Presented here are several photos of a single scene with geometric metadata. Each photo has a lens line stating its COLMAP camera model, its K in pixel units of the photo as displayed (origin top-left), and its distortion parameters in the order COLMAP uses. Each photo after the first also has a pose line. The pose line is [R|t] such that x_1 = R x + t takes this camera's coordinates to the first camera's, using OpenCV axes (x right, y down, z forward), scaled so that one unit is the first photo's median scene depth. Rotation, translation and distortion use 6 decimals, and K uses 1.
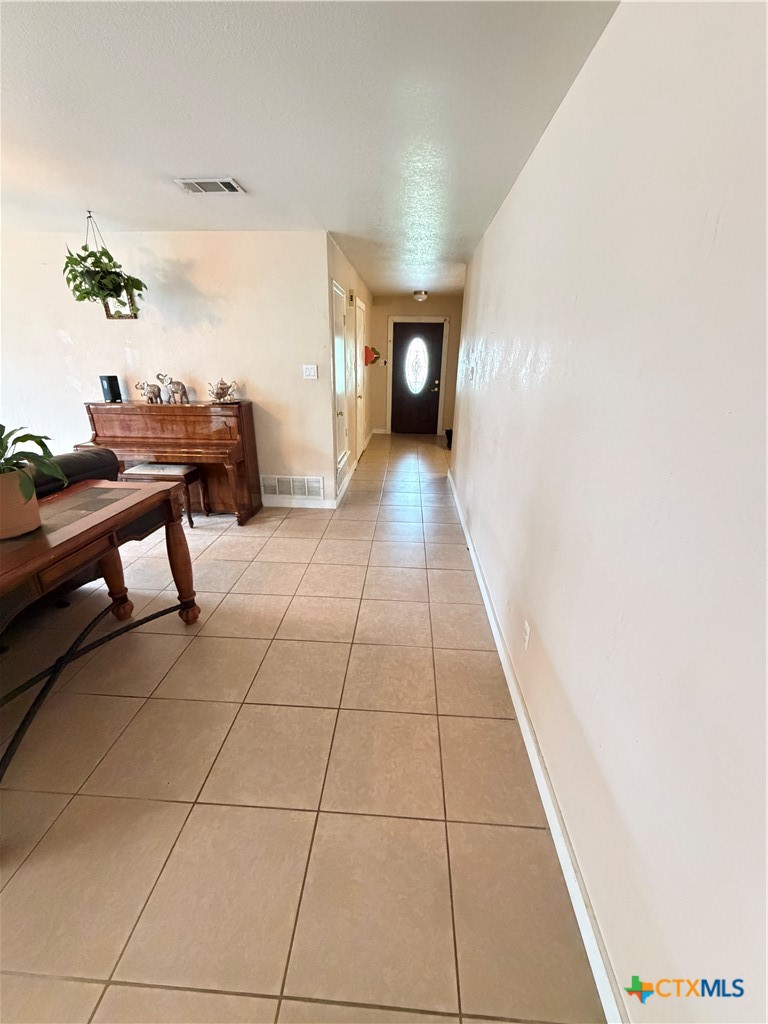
lens RADIAL K [[408.8, 0, 380.8], [0, 408.8, 510.3], [0, 0, 1]] dist [0.000153, 0.000144]
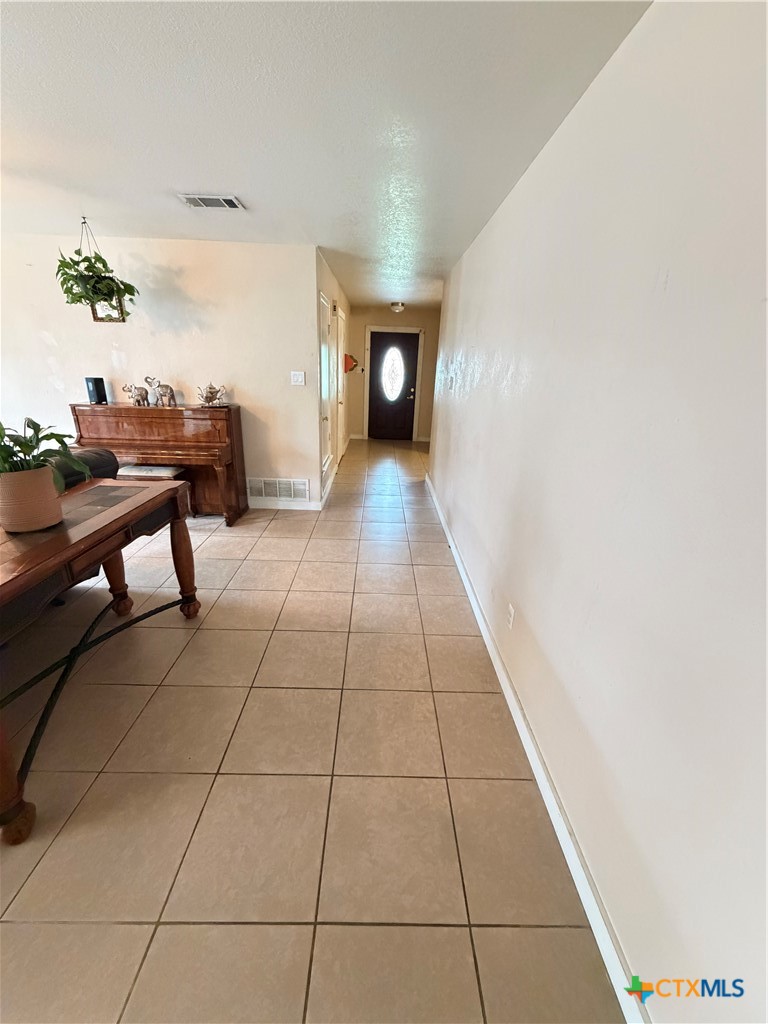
lens RADIAL K [[408.8, 0, 380.4], [0, 408.8, 510.6], [0, 0, 1]] dist [0.000153, 0.000144]
pose [[0.997417, -0.001898, 0.071810, -0.041472], [0.002937, 0.999892, -0.014372, 0.014464], [-0.071775, 0.014546, 0.997315, -0.050509]]
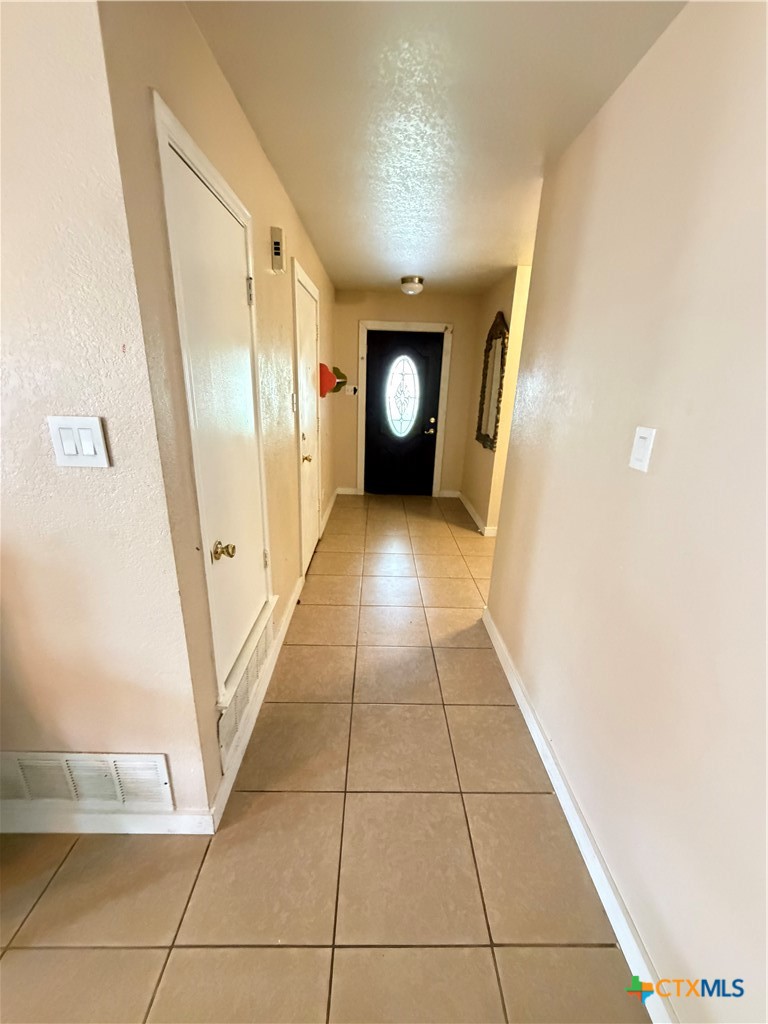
lens RADIAL K [[408.8, 0, 382.1], [0, 408.8, 507.0], [0, 0, 1]] dist [0.000153, 0.000144]
pose [[0.996891, -0.006912, 0.078495, 0.003590], [0.011402, 0.998315, -0.056902, -0.299866], [-0.077970, 0.057620, 0.995289, 0.776739]]
